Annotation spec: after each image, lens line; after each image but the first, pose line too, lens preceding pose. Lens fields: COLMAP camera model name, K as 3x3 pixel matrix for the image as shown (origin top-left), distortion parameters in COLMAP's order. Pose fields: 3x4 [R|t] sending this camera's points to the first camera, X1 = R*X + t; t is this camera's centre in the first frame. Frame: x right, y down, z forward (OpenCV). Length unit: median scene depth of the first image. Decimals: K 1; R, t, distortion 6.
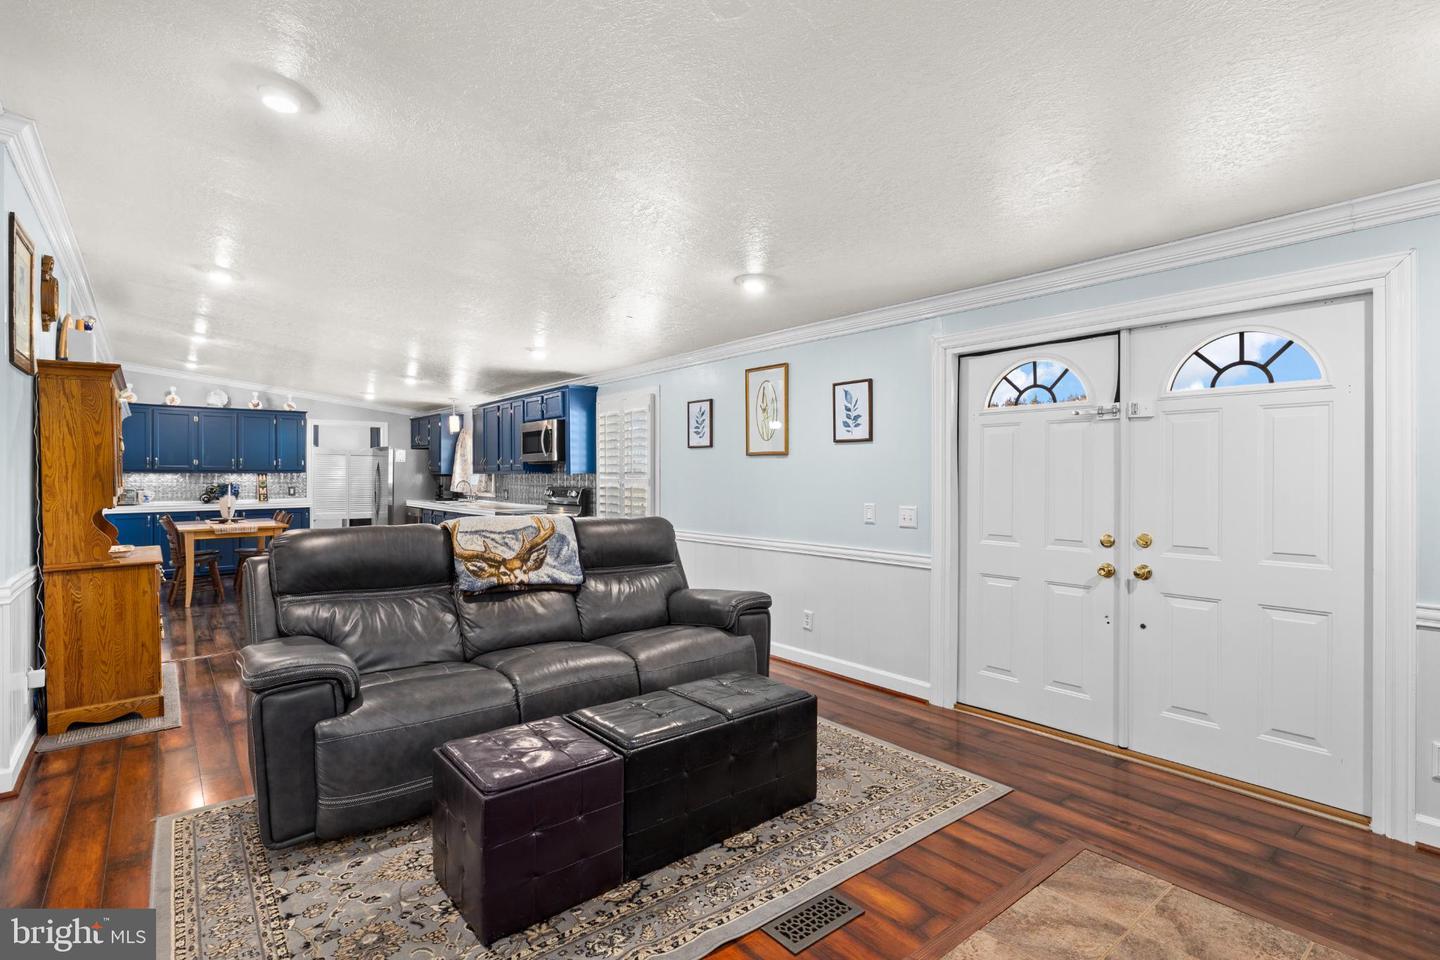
lens RADIAL K [[682.1, 0, 726.5], [0, 682.1, 481.3], [0, 0, 1]] dist [-0.008805, -0.000874]
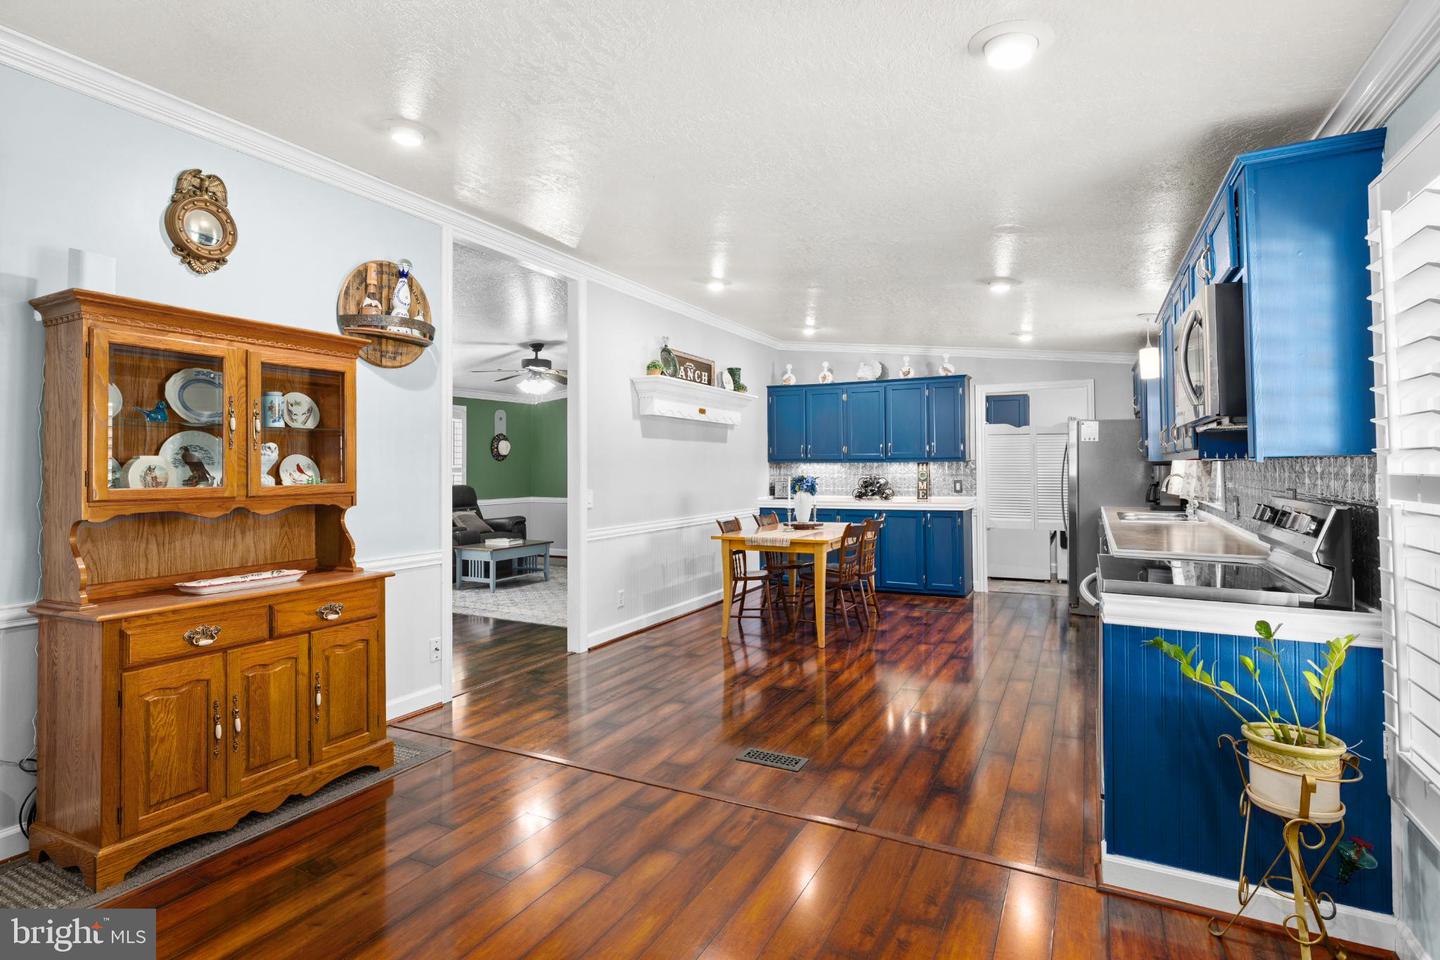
lens RADIAL K [[730.6, 0, 719.4], [0, 730.6, 446.3], [0, 0, 1]] dist [-0.000844, -0.001072]
pose [[0.394308, -0.027080, -0.918579, -0.024987], [-0.003550, 0.999513, -0.030990, -0.004063], [0.918972, 0.015480, 0.394020, 0.515324]]
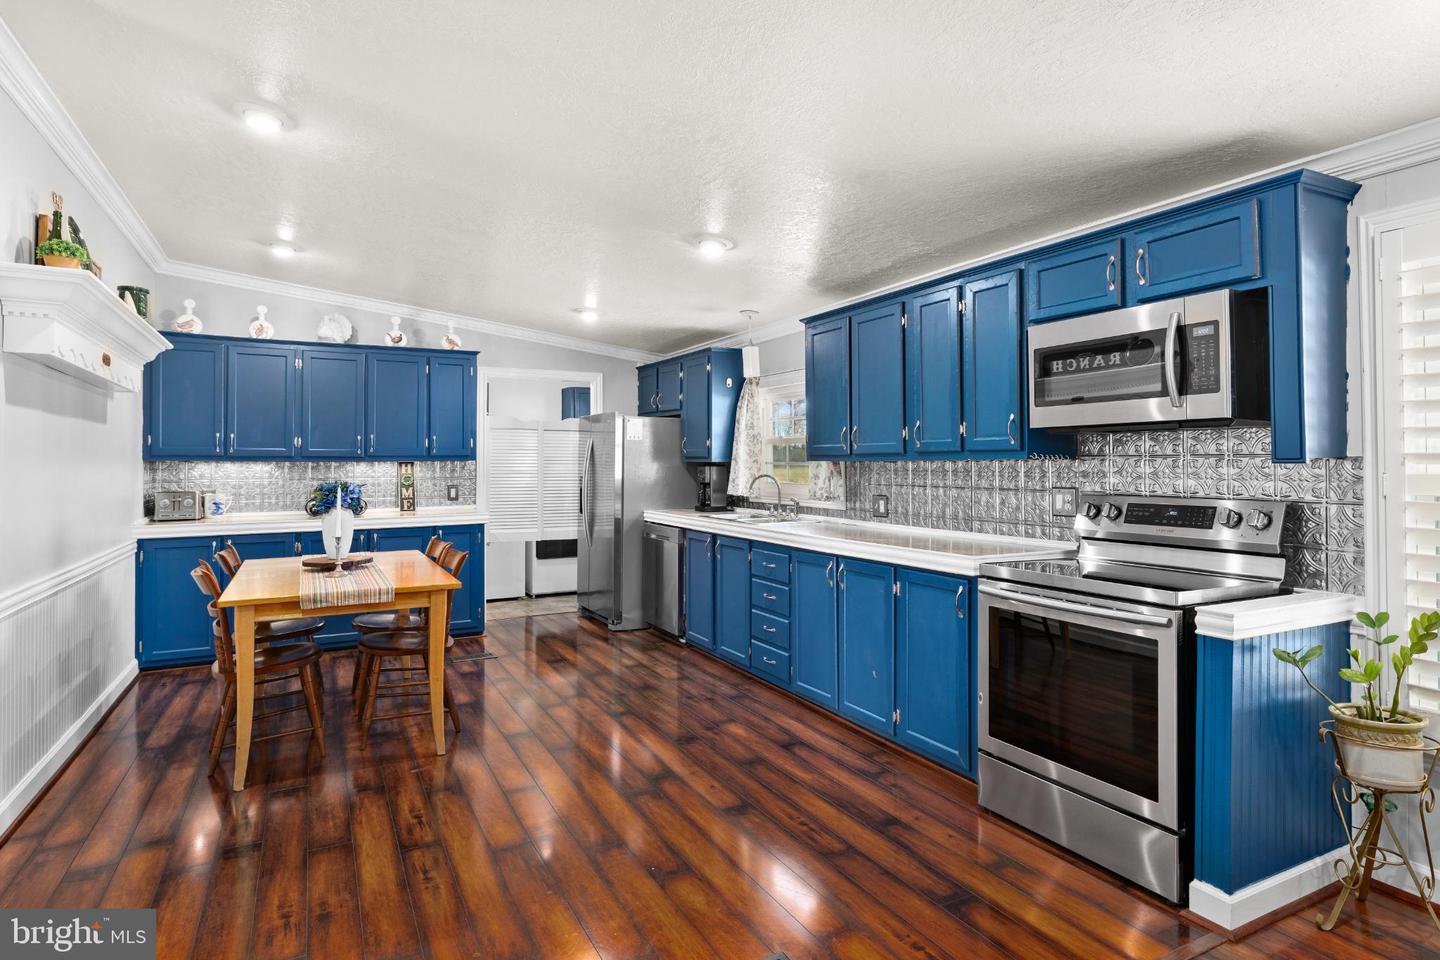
lens RADIAL K [[765.1, 0, 721.9], [0, 765.1, 456.5], [0, 0, 1]] dist [-0.001915, 0.000387]
pose [[0.978377, -0.004632, -0.206778, -0.321152], [0.000892, 0.999834, -0.018177, -0.004894], [0.206827, 0.017599, 0.978219, 0.469681]]
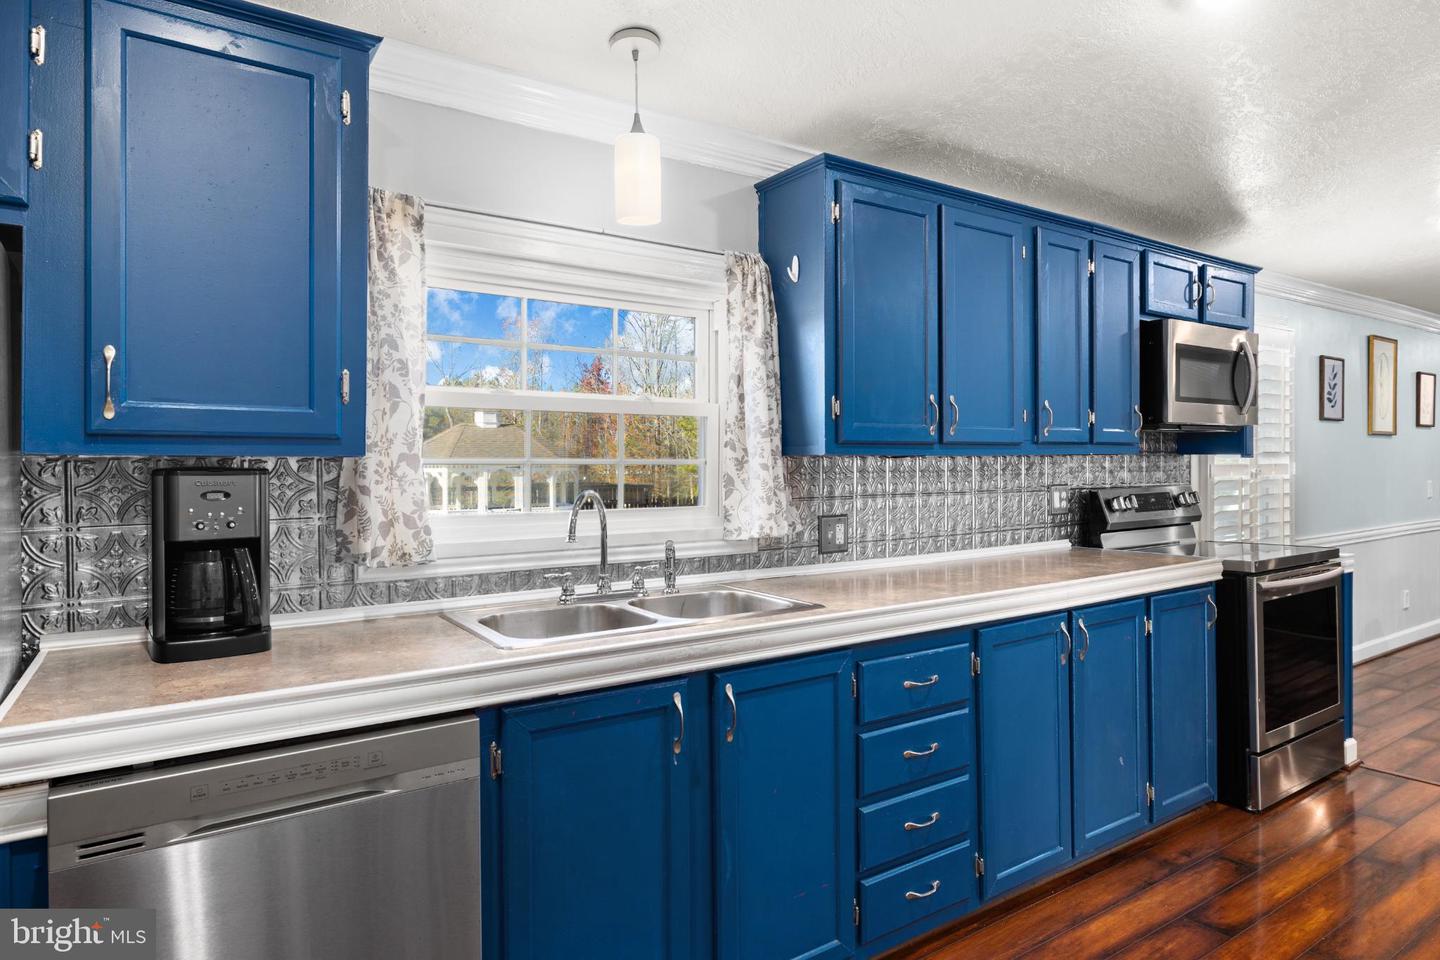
lens RADIAL K [[827.4, 0, 708.6], [0, 827.4, 471.0], [0, 0, 1]] dist [0.000836, 0.003741]
pose [[0.112694, -0.011120, 0.993568, -0.654067], [0.016488, 0.999821, 0.009320, -0.009206], [-0.993493, 0.015331, 0.112857, 1.013697]]
